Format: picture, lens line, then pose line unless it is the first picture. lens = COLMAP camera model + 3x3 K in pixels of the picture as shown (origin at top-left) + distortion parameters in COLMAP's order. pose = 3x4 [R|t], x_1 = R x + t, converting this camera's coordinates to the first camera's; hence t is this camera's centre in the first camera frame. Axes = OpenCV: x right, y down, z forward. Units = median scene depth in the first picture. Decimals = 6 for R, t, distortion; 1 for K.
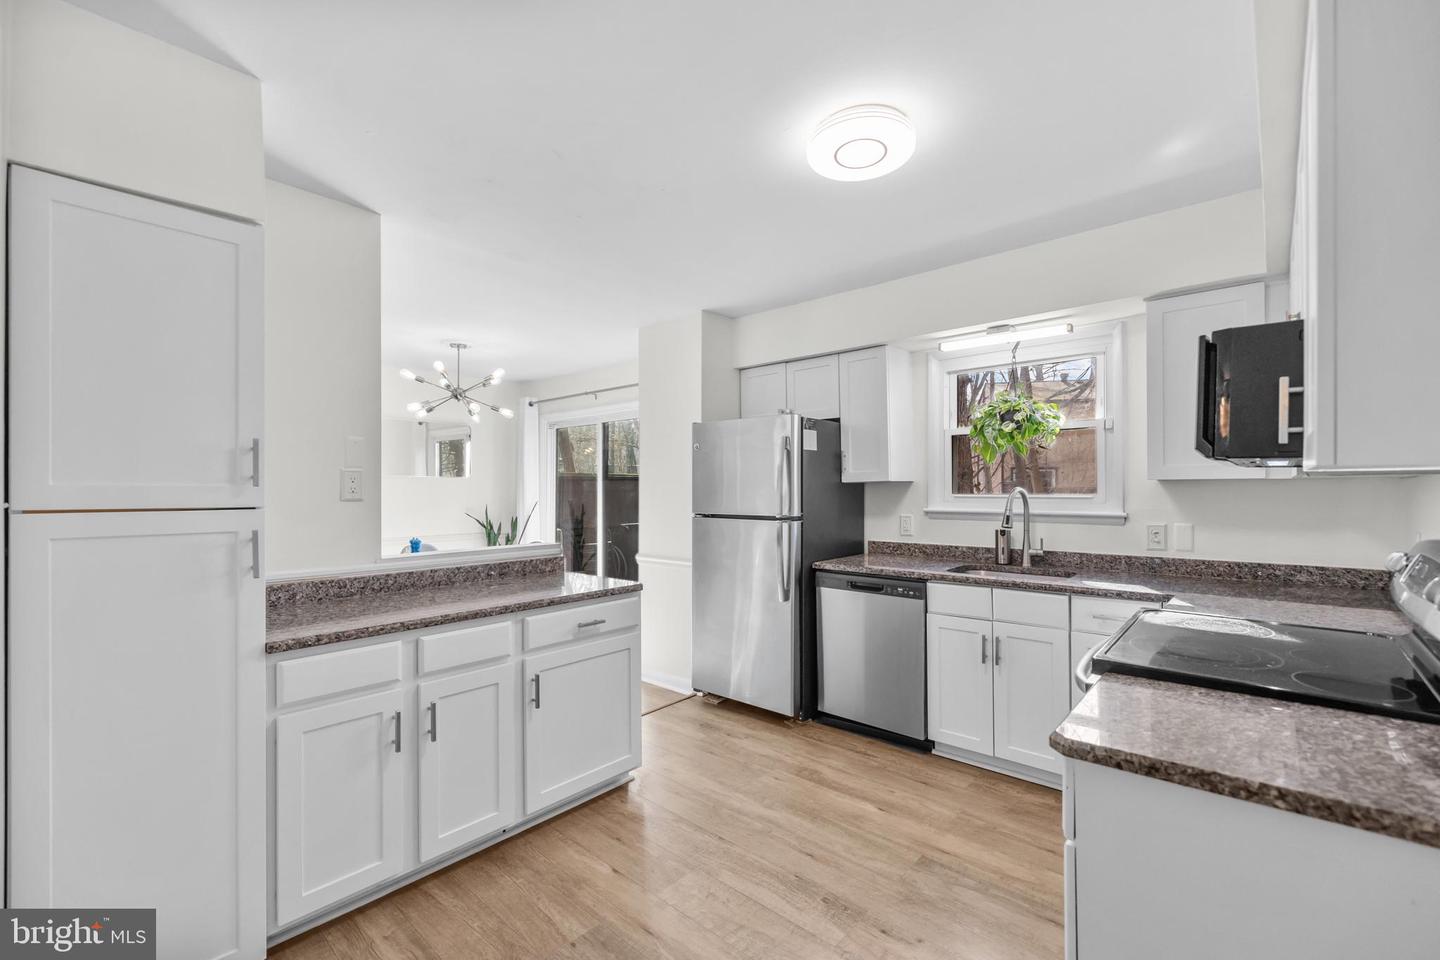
lens RADIAL K [[621.5, 0, 710.8], [0, 621.5, 483.8], [0, 0, 1]] dist [0.001194, -0.000122]
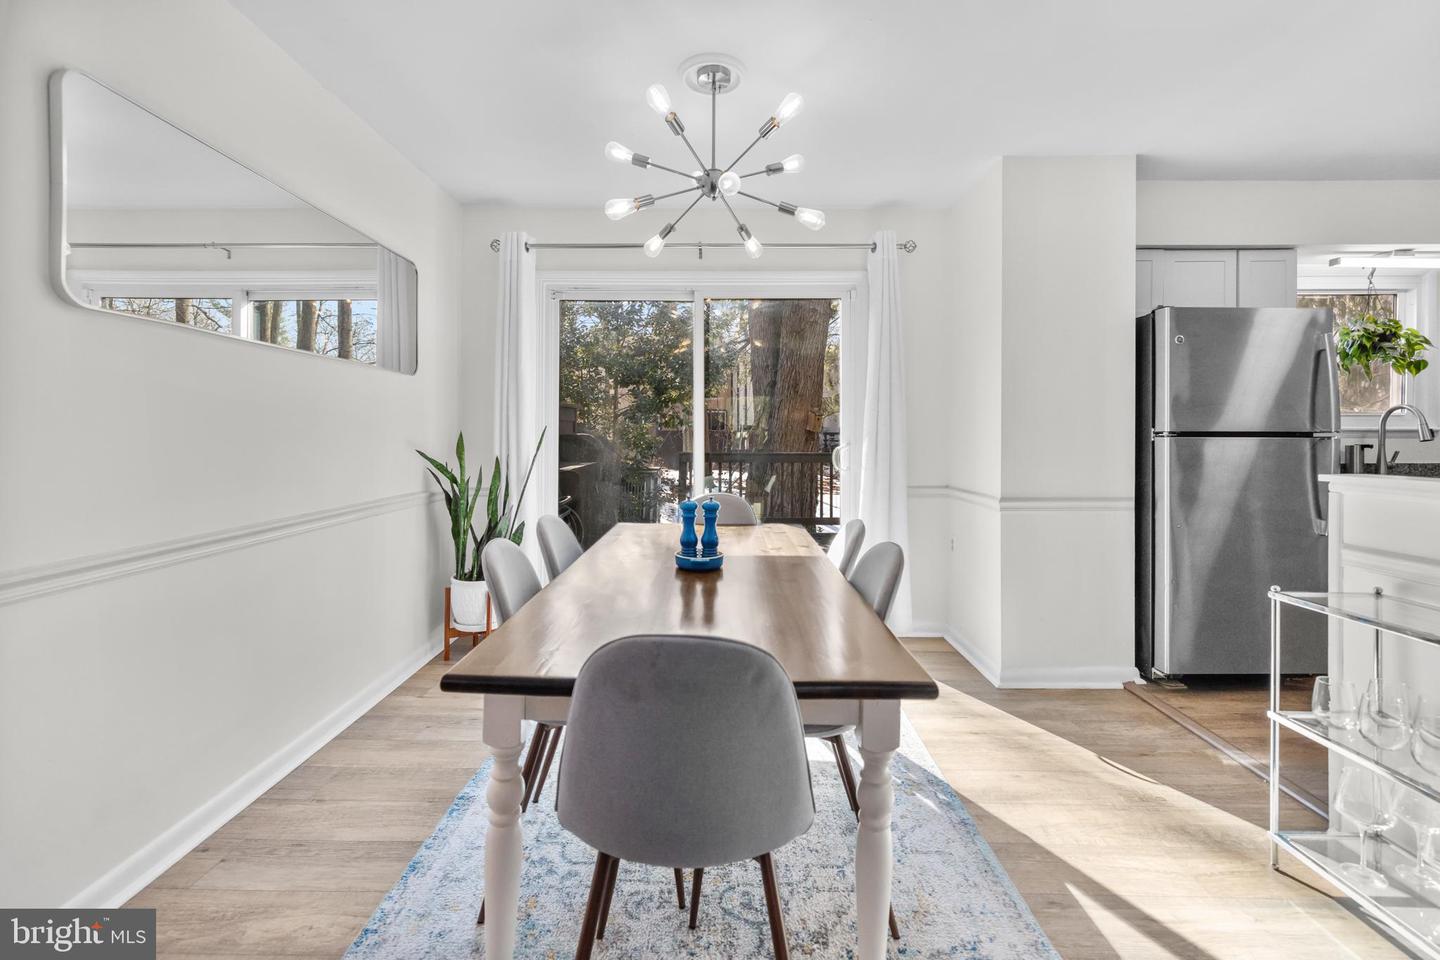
lens RADIAL K [[624.5, 0, 723.1], [0, 624.5, 445.2], [0, 0, 1]] dist [0.000530, 0.000047]
pose [[0.733263, -0.003088, 0.679938, -1.125982], [-0.006695, 0.999908, 0.011761, 0.073264], [-0.679912, -0.013176, 0.733176, 1.031670]]
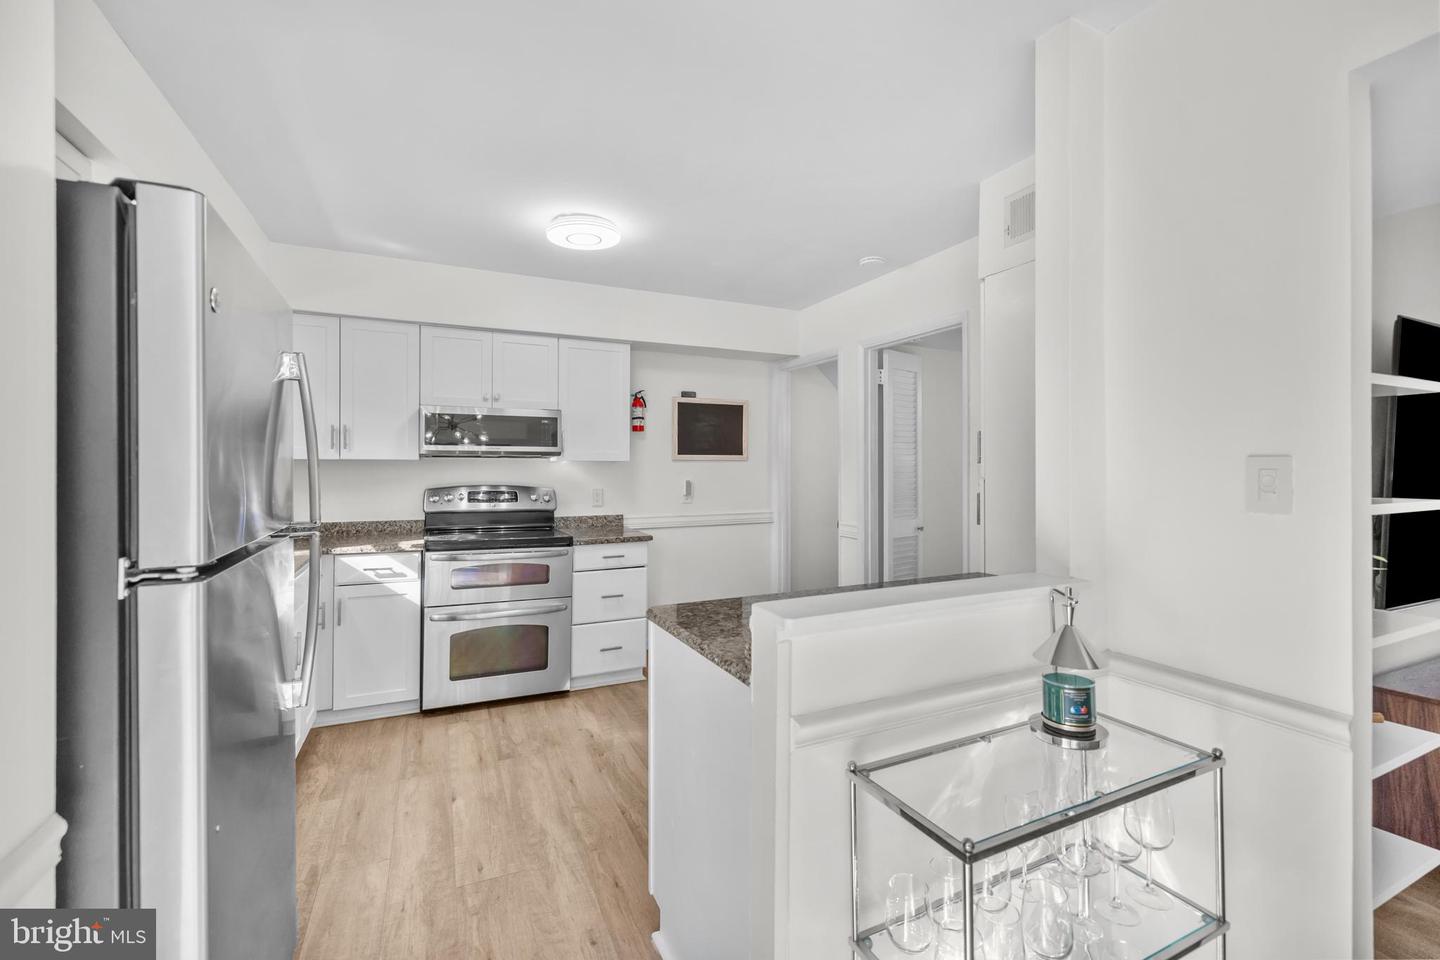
lens RADIAL K [[609.8, 0, 719.8], [0, 609.8, 469.1], [0, 0, 1]] dist [-0.000262, 0.000000]
pose [[-0.929625, 0.007382, 0.368434, -0.384219], [0.005663, 0.999967, -0.005746, 0.015988], [-0.368464, -0.003255, -0.929636, 1.439282]]
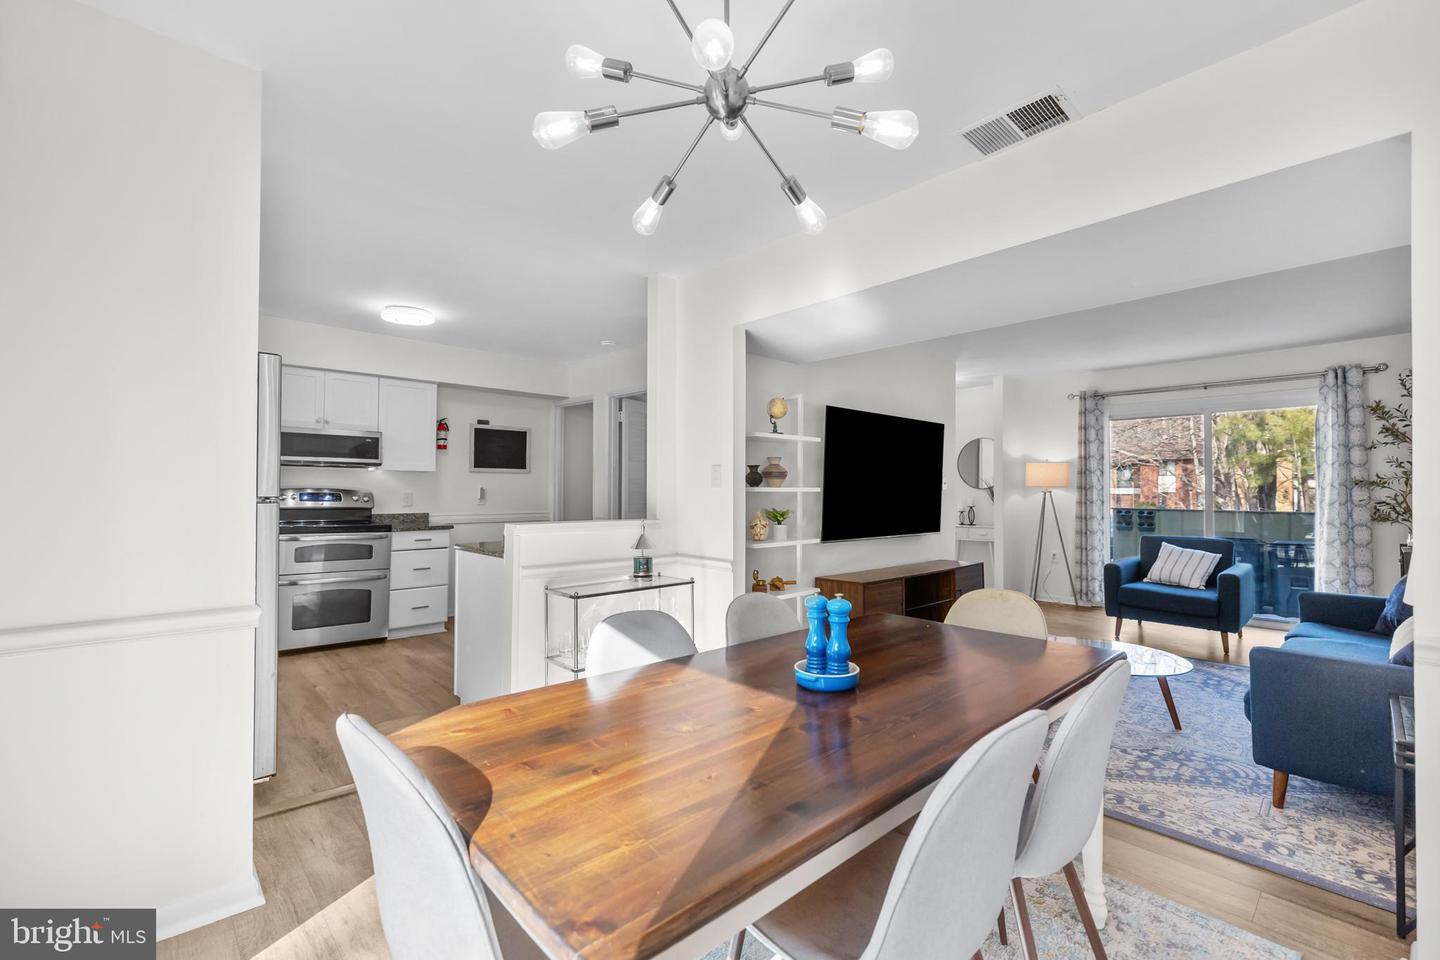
lens RADIAL K [[621.5, 0, 710.8], [0, 621.5, 483.8], [0, 0, 1]] dist [0.001194, -0.000122]
pose [[-0.996518, 0.002471, 0.083340, -0.656998], [0.001049, 0.999853, -0.017105, 0.057293], [-0.083370, -0.016958, -0.996374, 2.002412]]
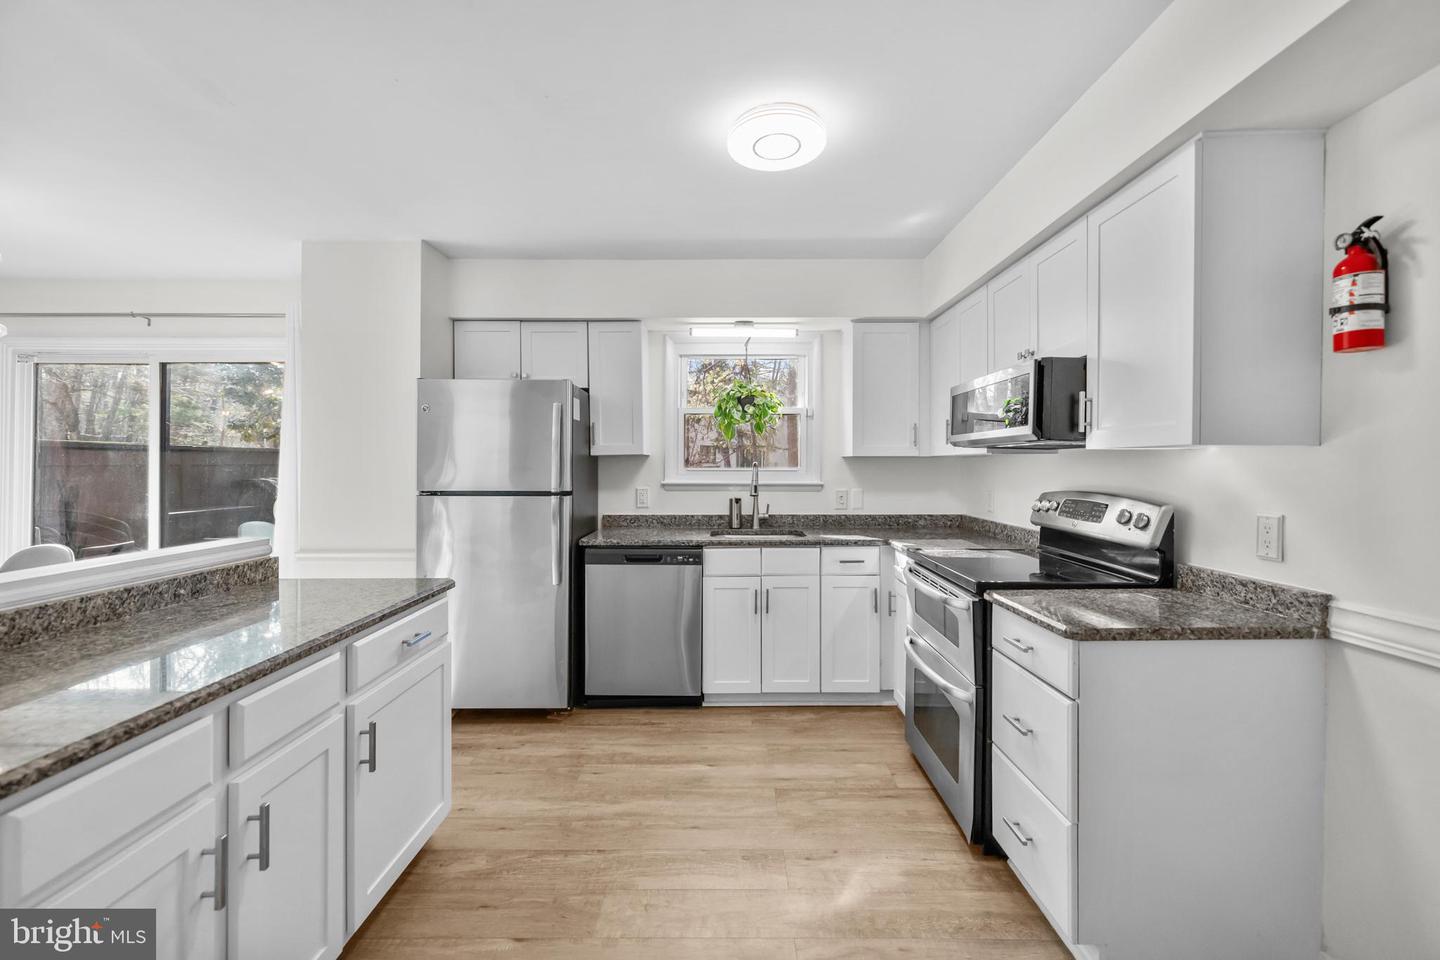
lens RADIAL K [[628.8, 0, 725.1], [0, 628.8, 462.5], [0, 0, 1]] dist [0.000521, -0.000604]
pose [[0.735554, 0.008626, 0.677412, -0.360779], [-0.009258, 0.999954, -0.002681, 0.011526], [-0.677403, -0.004300, 0.735599, 0.169467]]
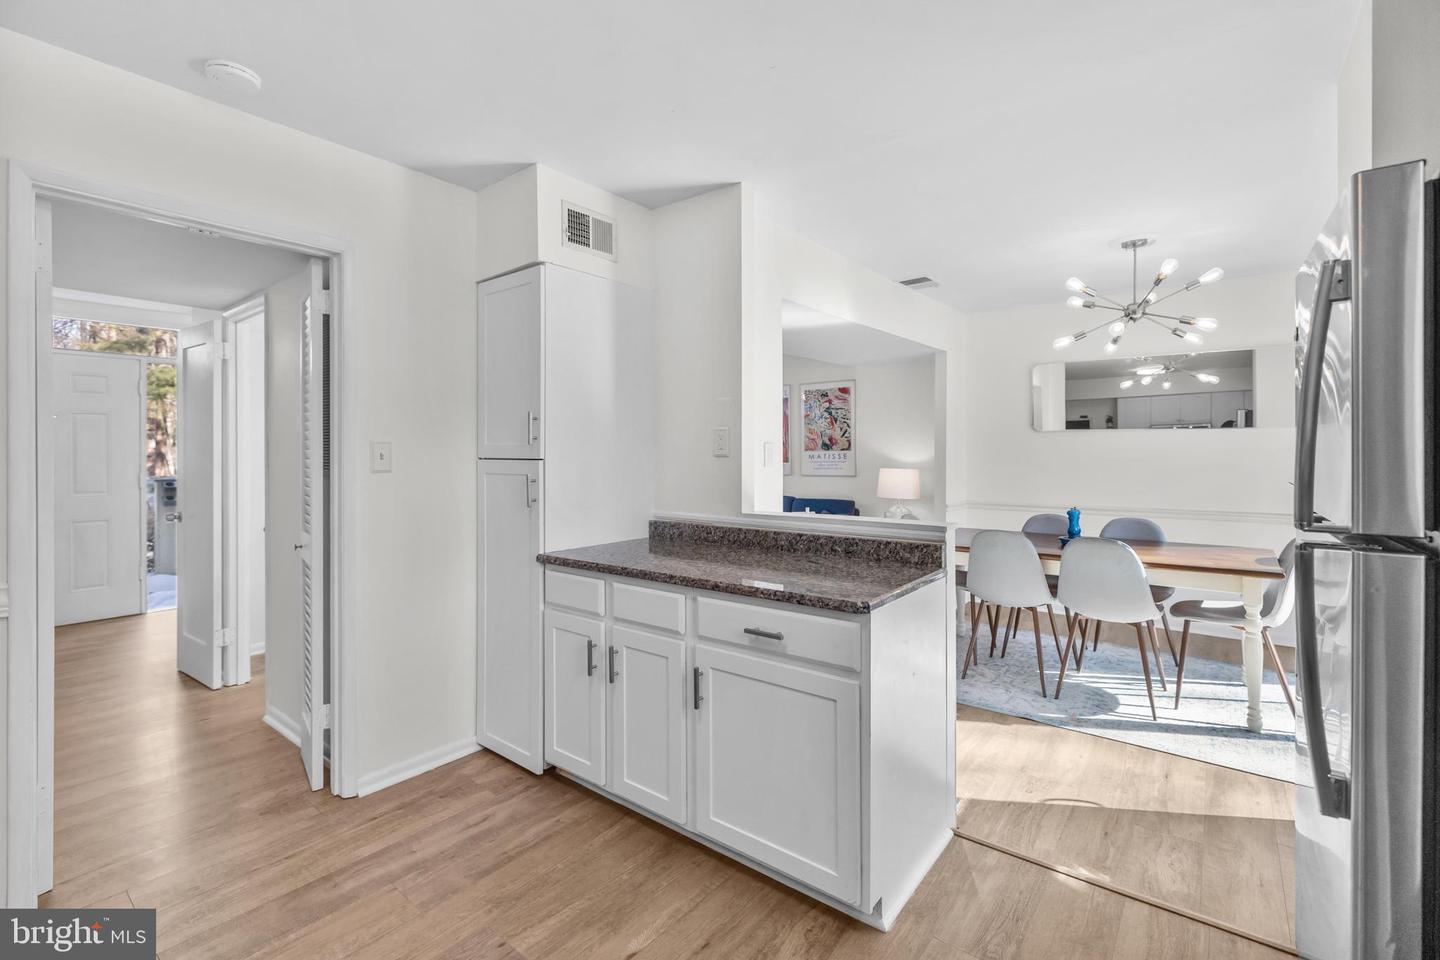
lens RADIAL K [[624.5, 0, 723.1], [0, 624.5, 445.2], [0, 0, 1]] dist [0.000530, 0.000047]
pose [[0.078281, -0.006269, -0.996912, 0.430304], [0.011924, 0.999915, -0.005351, 0.010724], [0.996860, -0.011469, 0.078349, 0.751932]]
